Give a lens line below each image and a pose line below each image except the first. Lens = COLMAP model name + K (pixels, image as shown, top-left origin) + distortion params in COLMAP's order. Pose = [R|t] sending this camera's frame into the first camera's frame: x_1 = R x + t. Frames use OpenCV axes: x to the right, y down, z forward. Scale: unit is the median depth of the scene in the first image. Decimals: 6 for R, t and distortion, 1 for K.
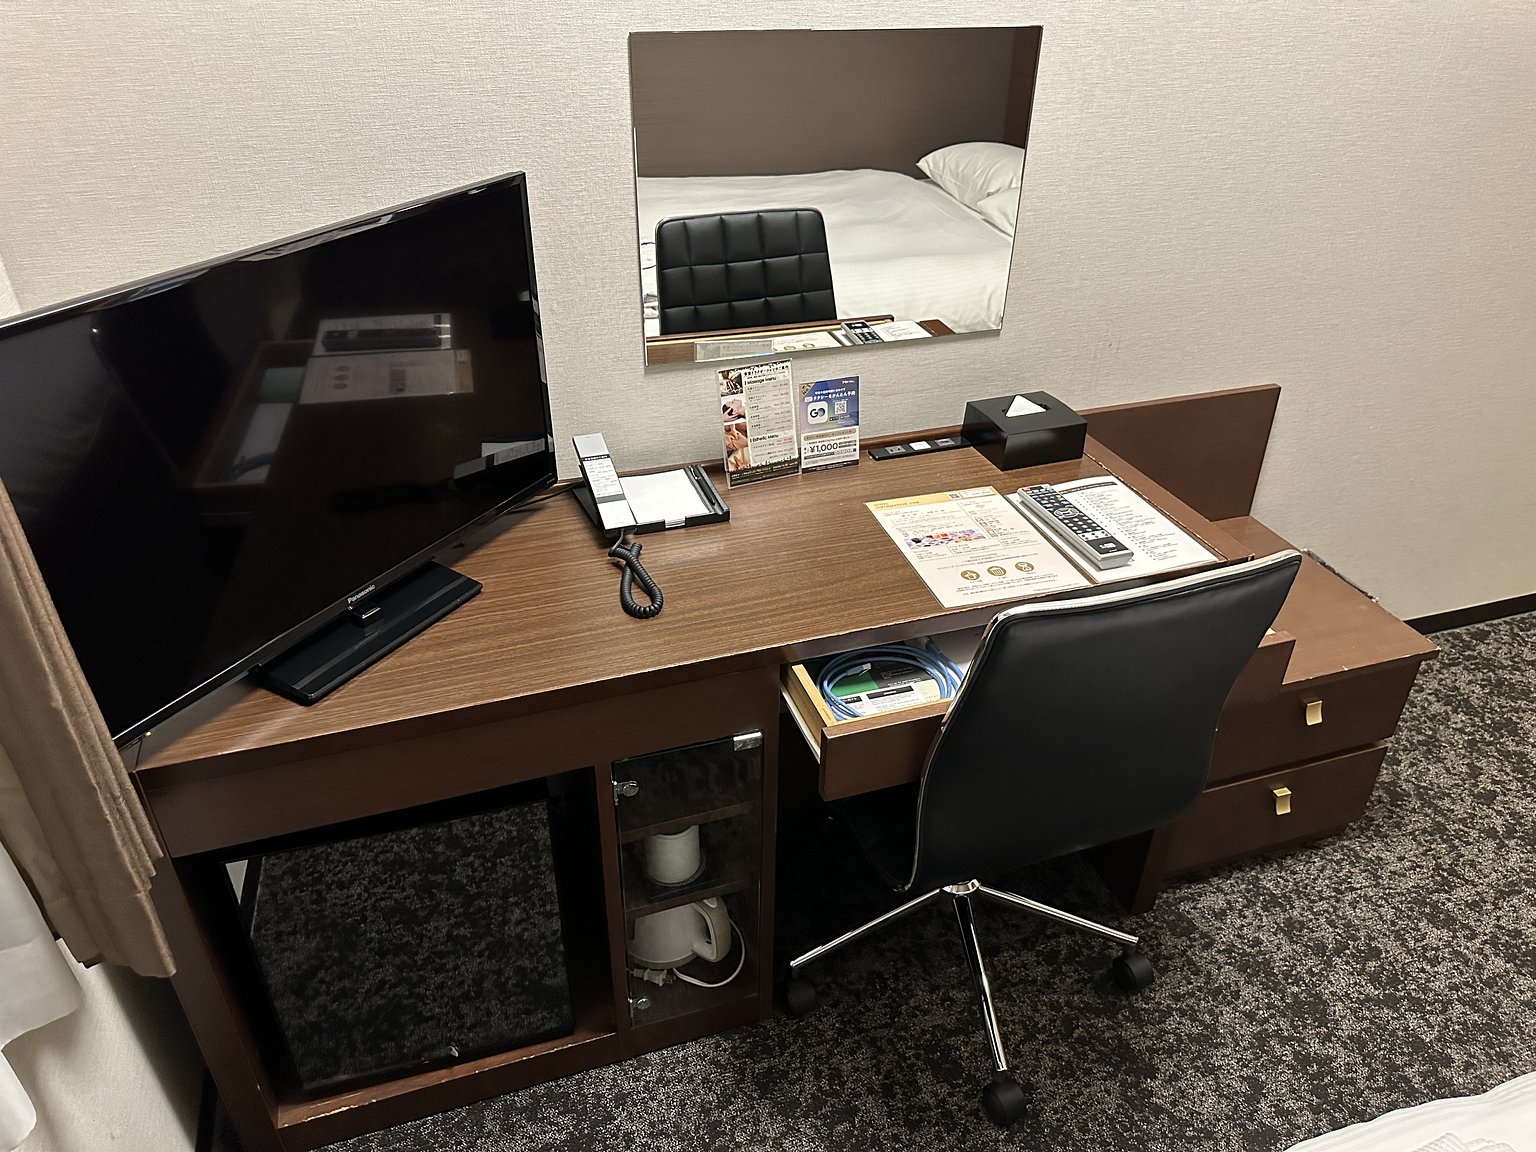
lens RADIAL K [[1096.6, 0, 773.5], [0, 1096.6, 568.3], [0, 0, 1]] dist [0.034399, -0.040175]
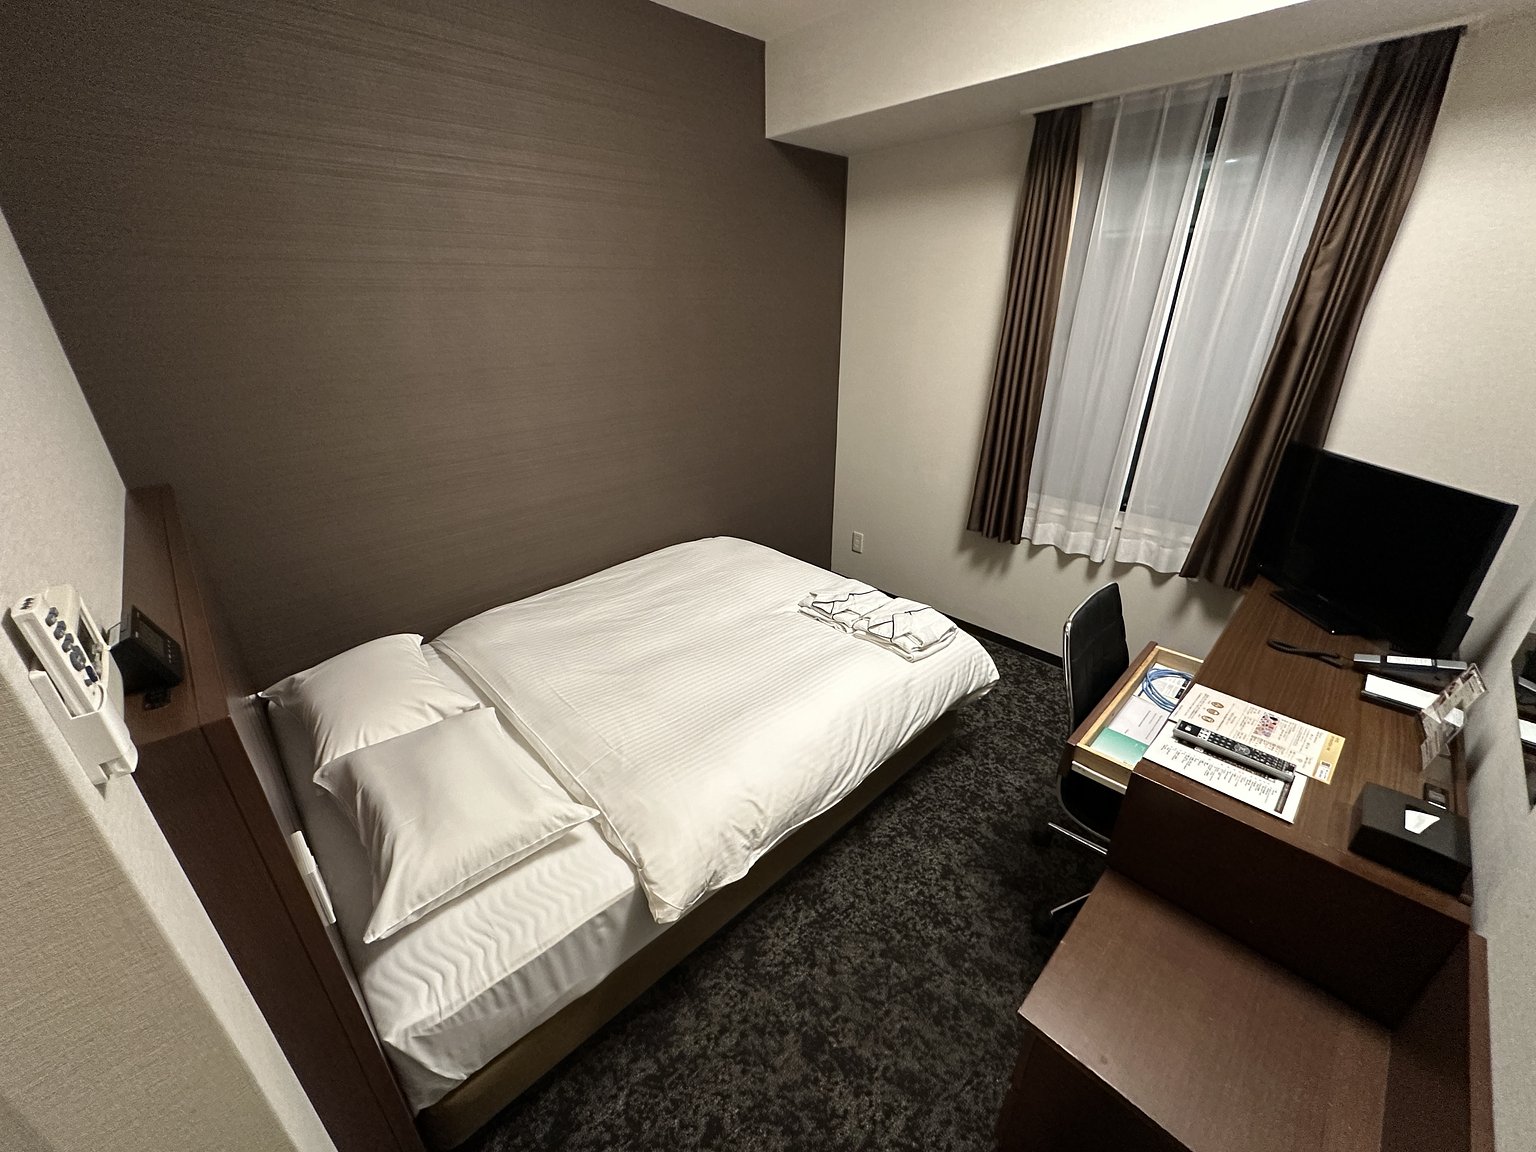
lens RADIAL K [[608.3, 0, 765.3], [0, 608.3, 572.2], [0, 0, 1]] dist [-0.006373, -0.000555]
pose [[-0.899525, 0.175339, -0.400139, 1.076327], [-0.232250, 0.583841, 0.777940, -0.643418], [0.370020, 0.792708, -0.484457, 0.922848]]
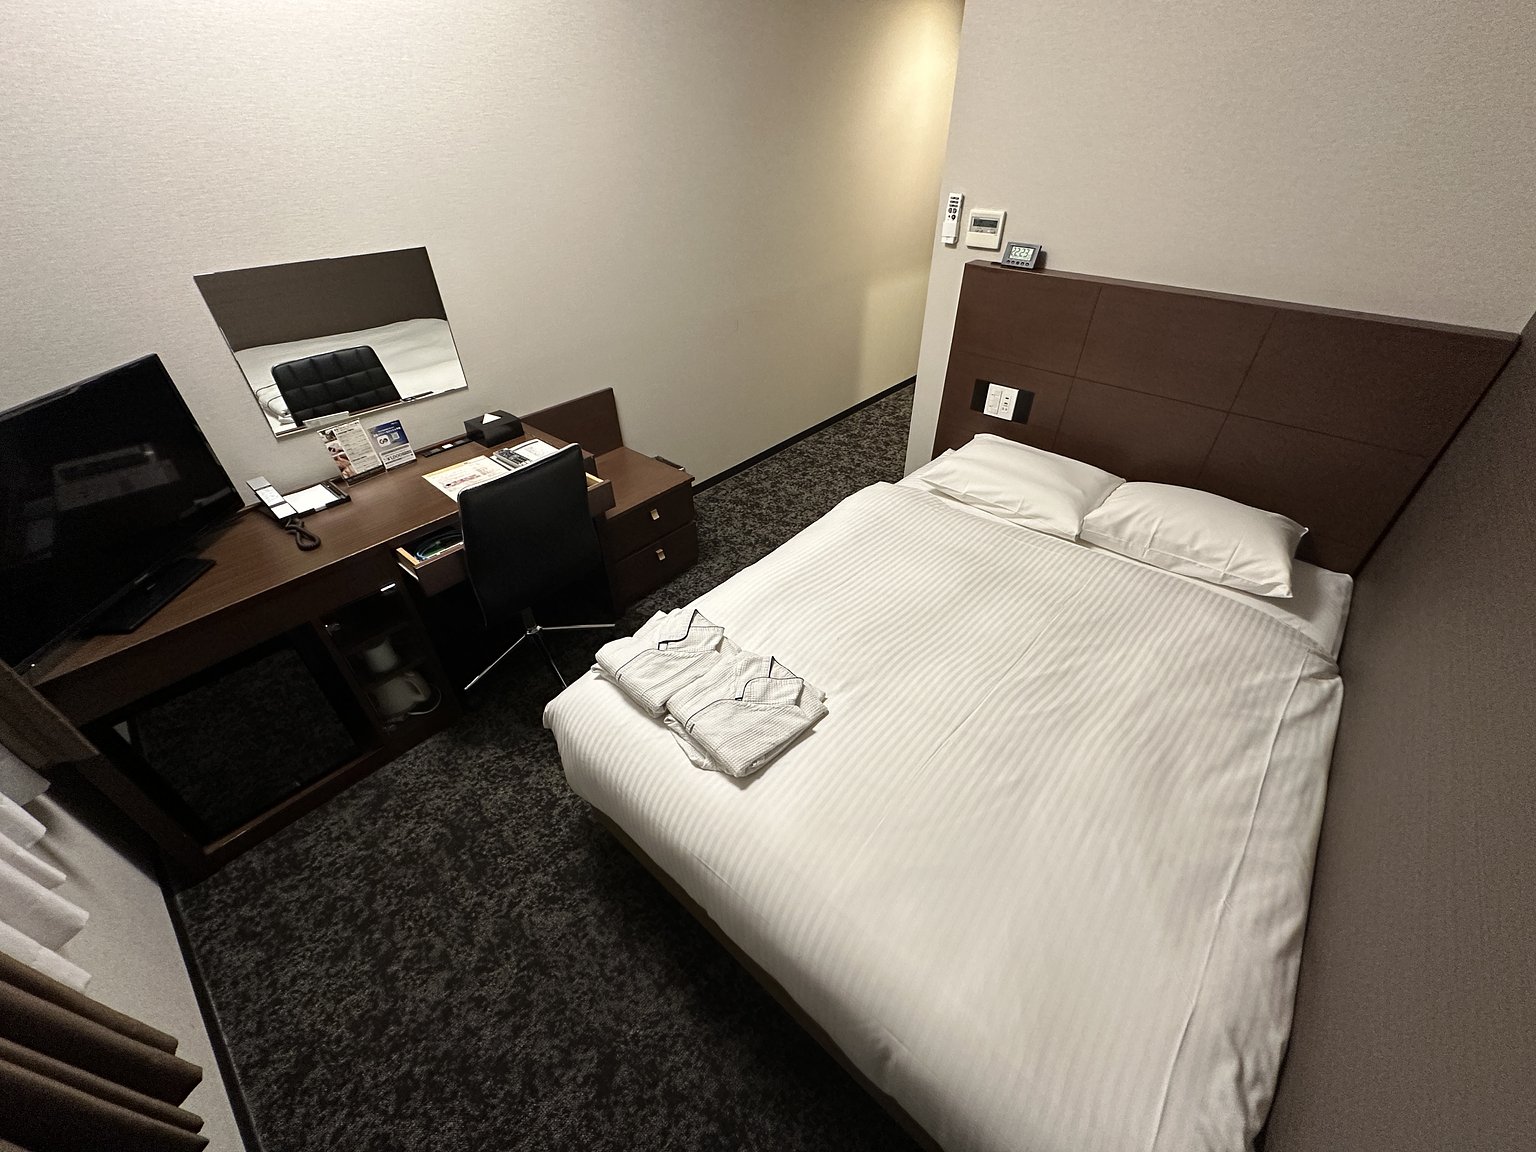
lens RADIAL K [[608.3, 0, 770.5], [0, 608.3, 575.1], [0, 0, 1]] dist [-0.006373, -0.000555]
pose [[0.859181, -0.321028, 0.398433, 0.134477], [0.286999, 0.947022, 0.144156, 0.147898], [-0.423603, -0.009506, 0.905798, -0.367520]]
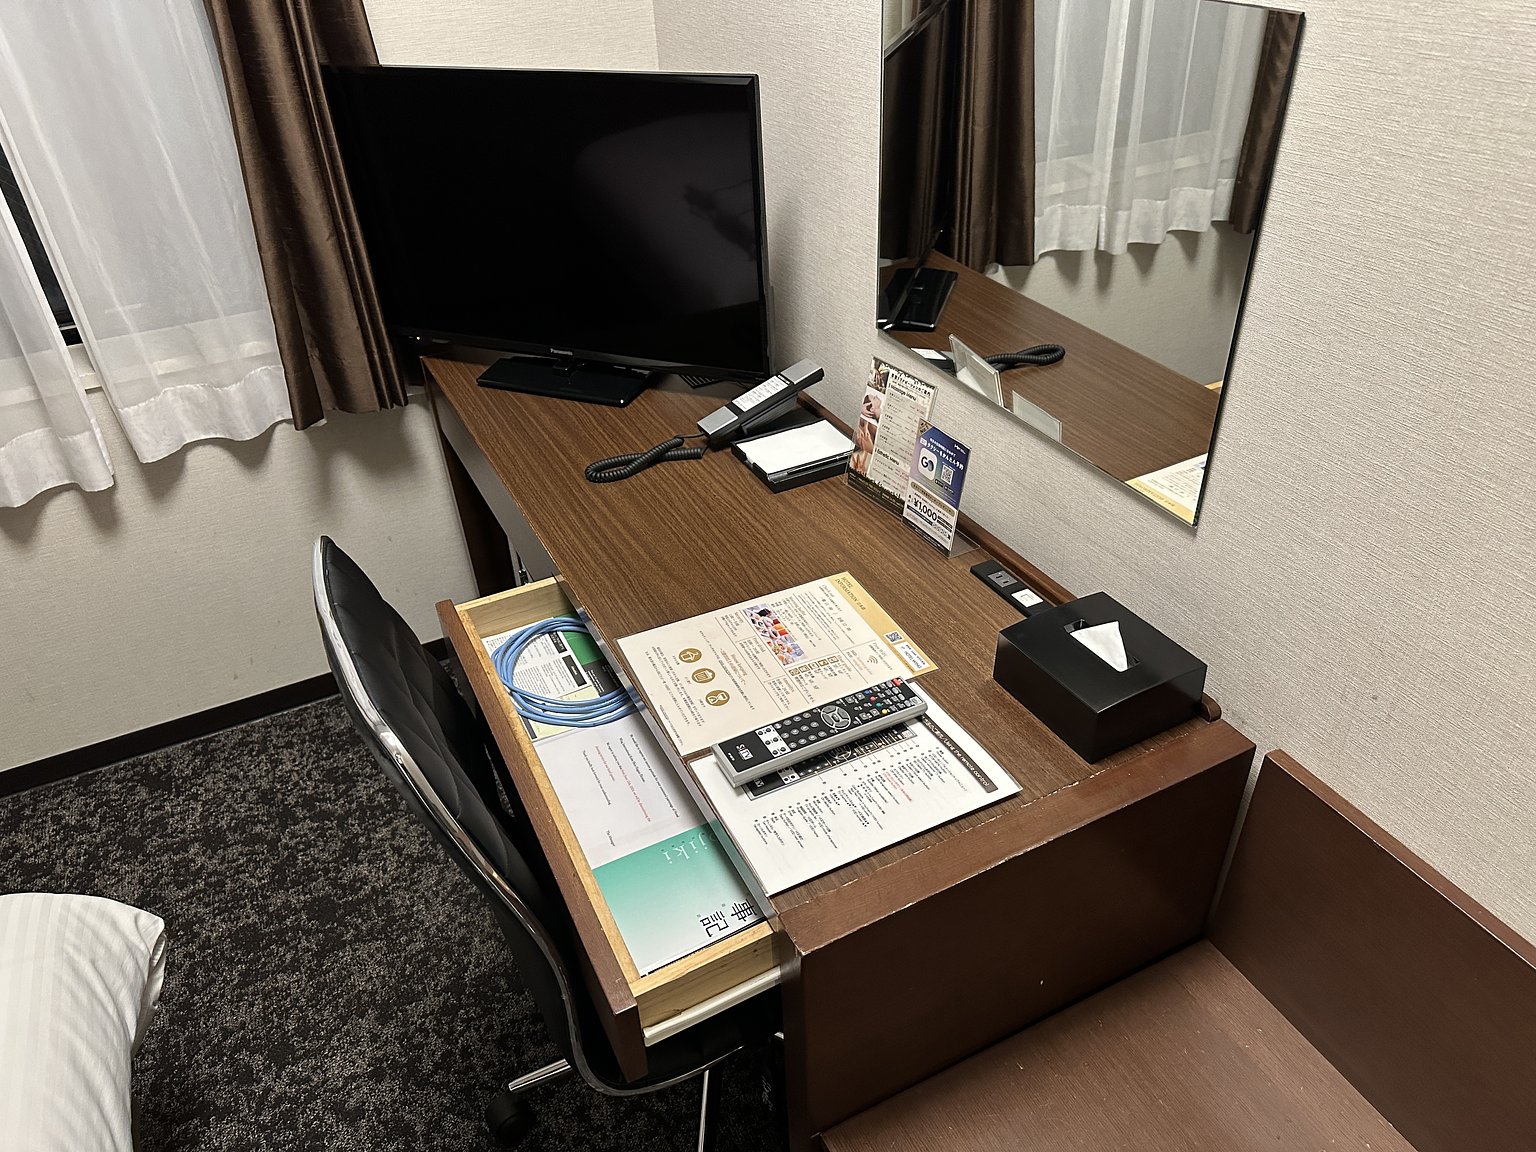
lens RADIAL K [[1096.6, 0, 771.2], [0, 1096.6, 577.3], [0, 0, 1]] dist [0.034399, -0.040175]
pose [[0.143618, 0.547134, -0.824632, 0.737611], [-0.487848, 0.764131, 0.422028, -0.366350], [0.861033, 0.341684, 0.376662, 0.647625]]
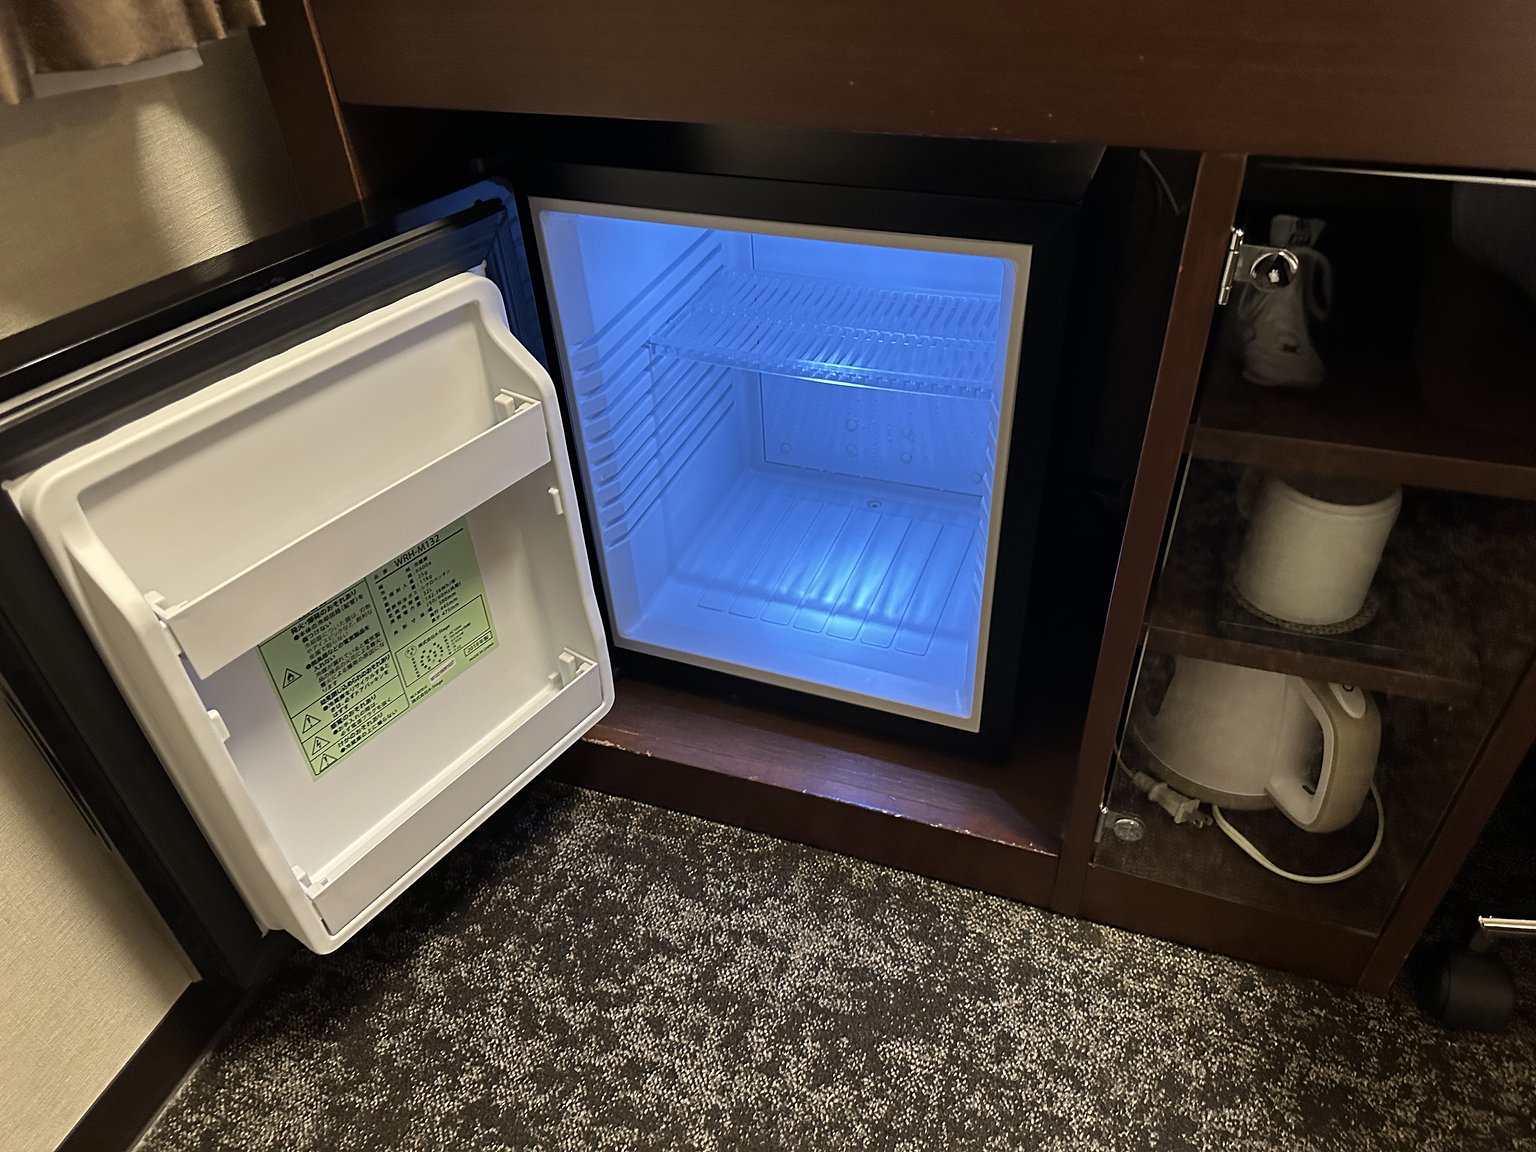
lens RADIAL K [[1096.6, 0, 779.6], [0, 1096.6, 585.9], [0, 0, 1]] dist [0.034399, -0.040175]
pose [[0.786184, 0.354822, -0.505980, -0.029388], [-0.274674, 0.934058, 0.228230, 0.216992], [0.553596, -0.040451, 0.831802, 0.494959]]
